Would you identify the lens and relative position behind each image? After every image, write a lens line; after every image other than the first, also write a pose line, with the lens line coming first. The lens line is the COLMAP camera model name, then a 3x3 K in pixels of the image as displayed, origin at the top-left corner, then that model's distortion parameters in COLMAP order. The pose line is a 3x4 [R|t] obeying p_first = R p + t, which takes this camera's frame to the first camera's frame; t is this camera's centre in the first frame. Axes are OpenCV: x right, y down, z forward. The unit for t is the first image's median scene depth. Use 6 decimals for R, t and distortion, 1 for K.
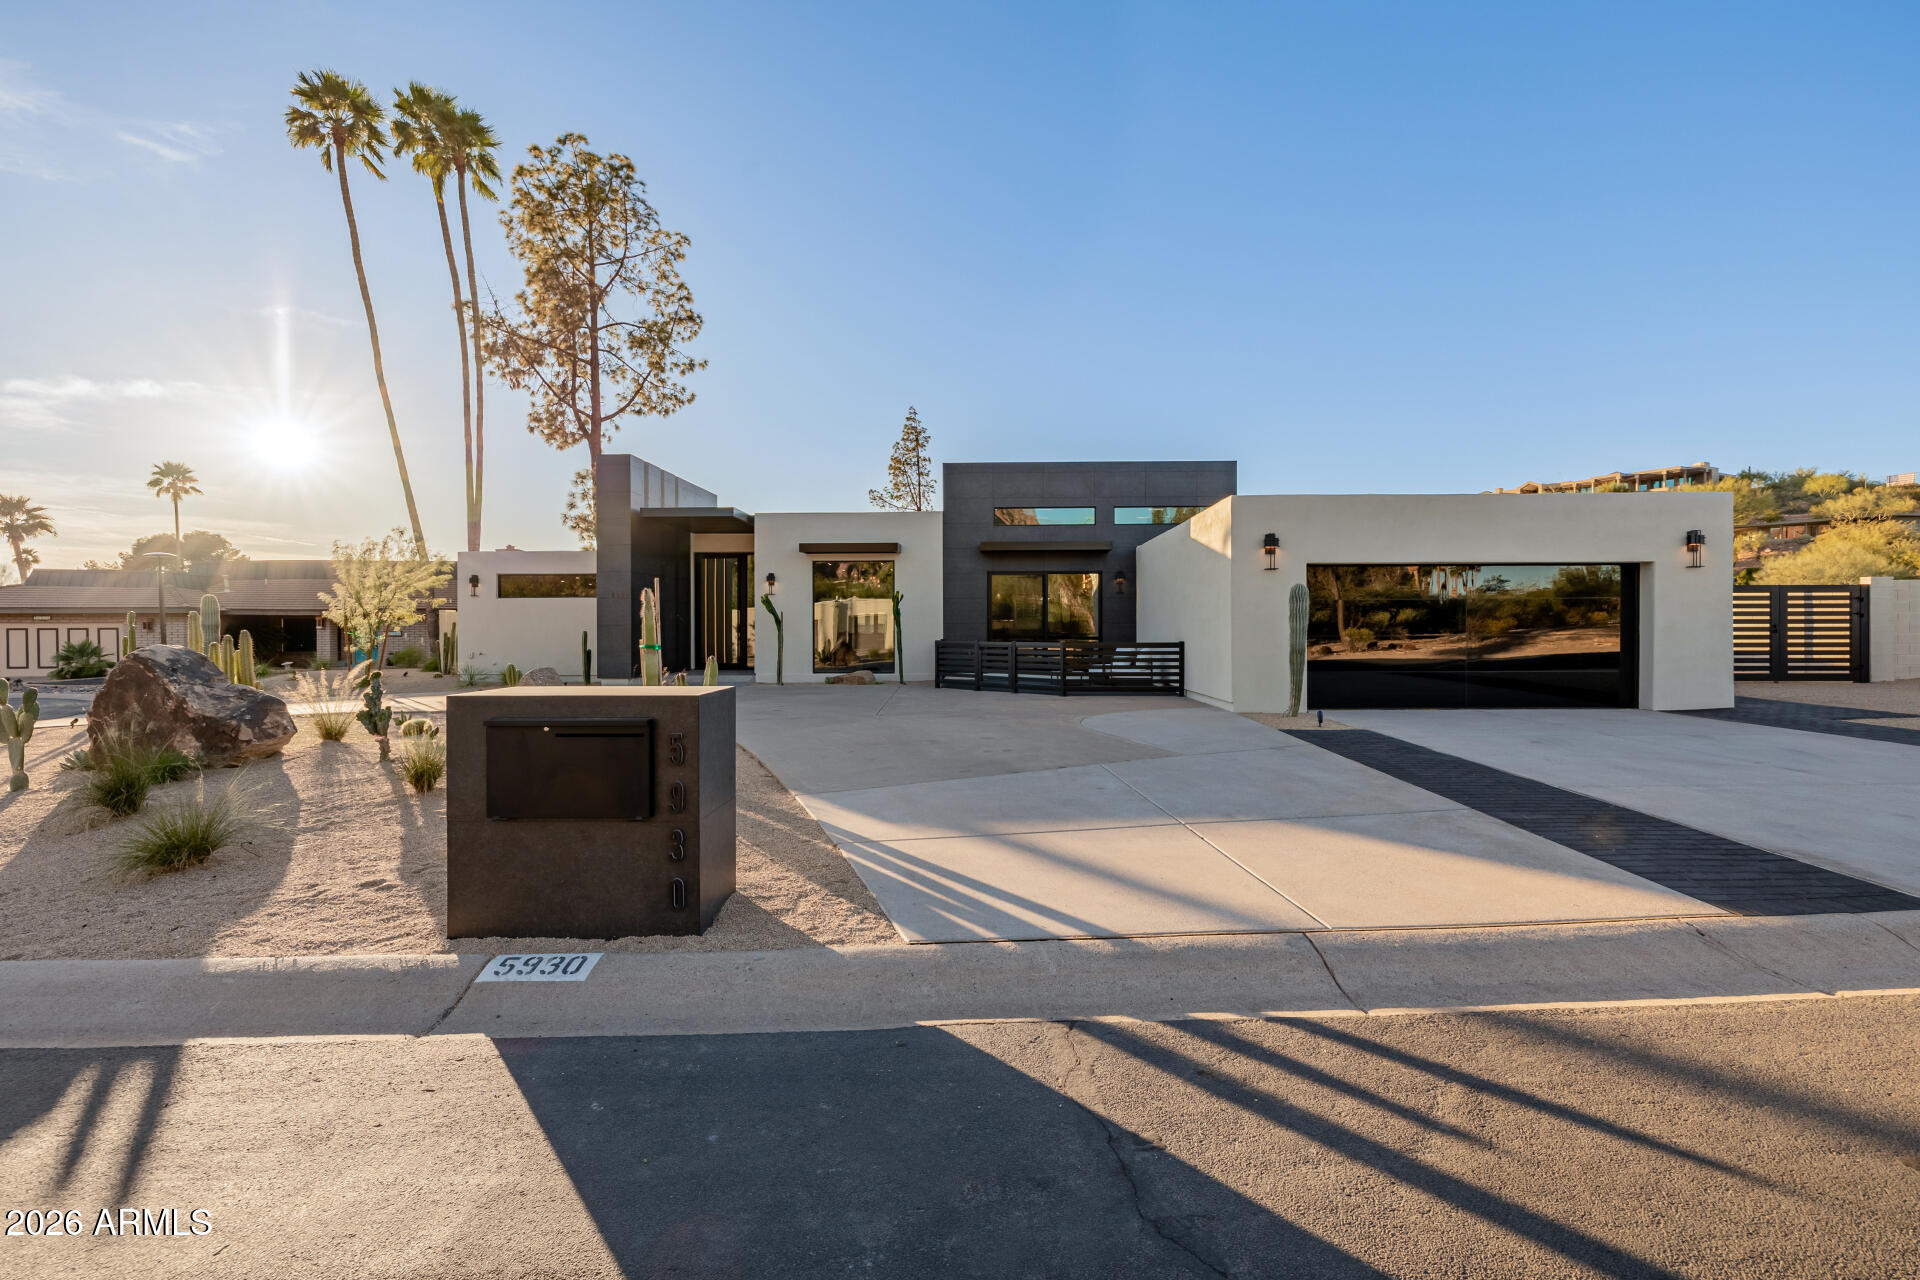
lens RADIAL K [[803.2, 0, 958.9], [0, 803.2, 632.6], [0, 0, 1]] dist [0.001243, 0.000312]
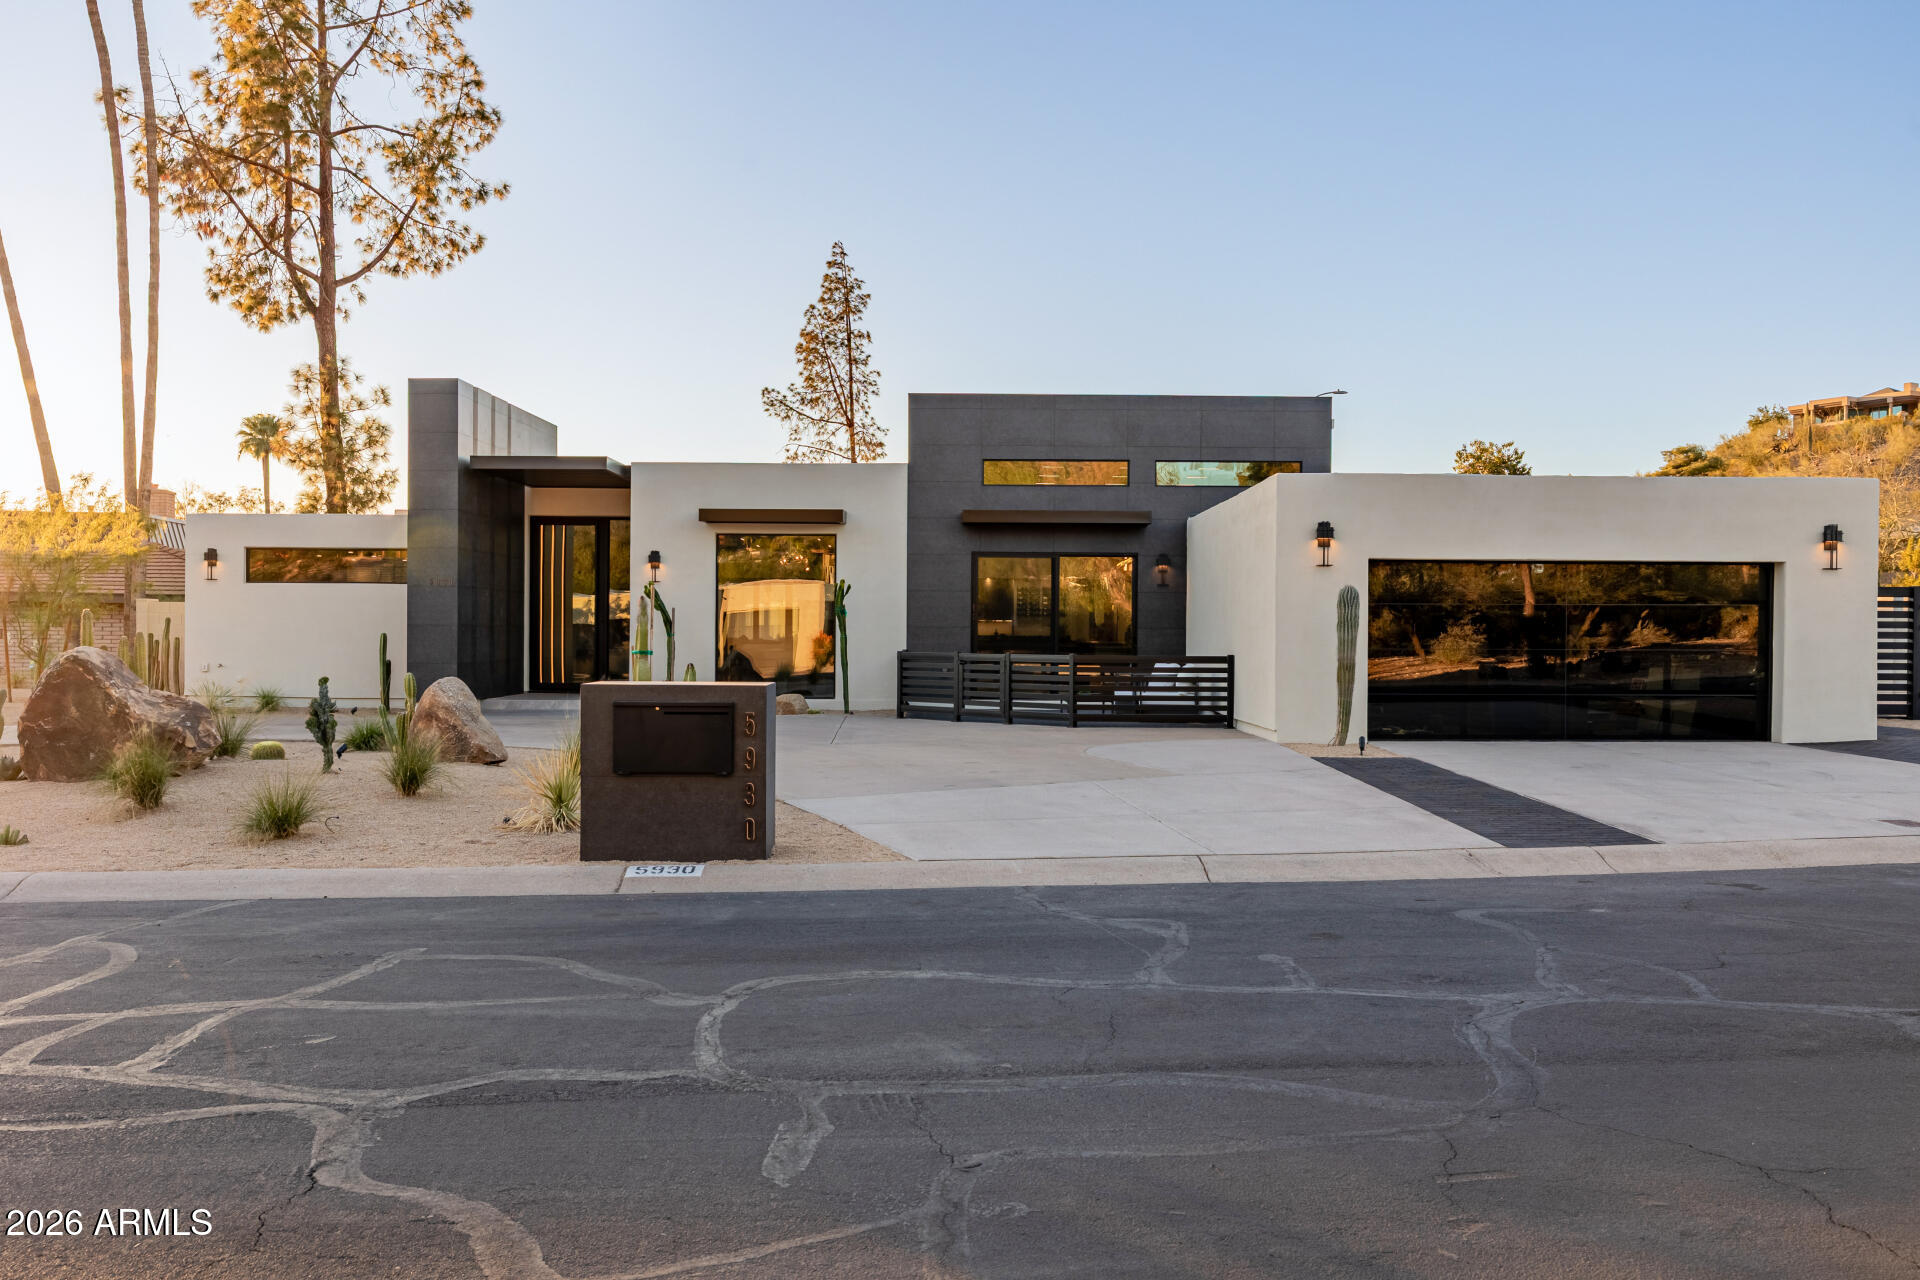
lens RADIAL K [[1586.0, 0, 960.0], [0, 1586.0, 640.0], [0, 0, 1]] dist [-0.002097, 0.006223]
pose [[0.999440, 0.009162, 0.032189, -0.017211], [-0.009165, 0.999958, -0.000055, -0.000422], [-0.032189, -0.000240, 0.999482, -0.353564]]
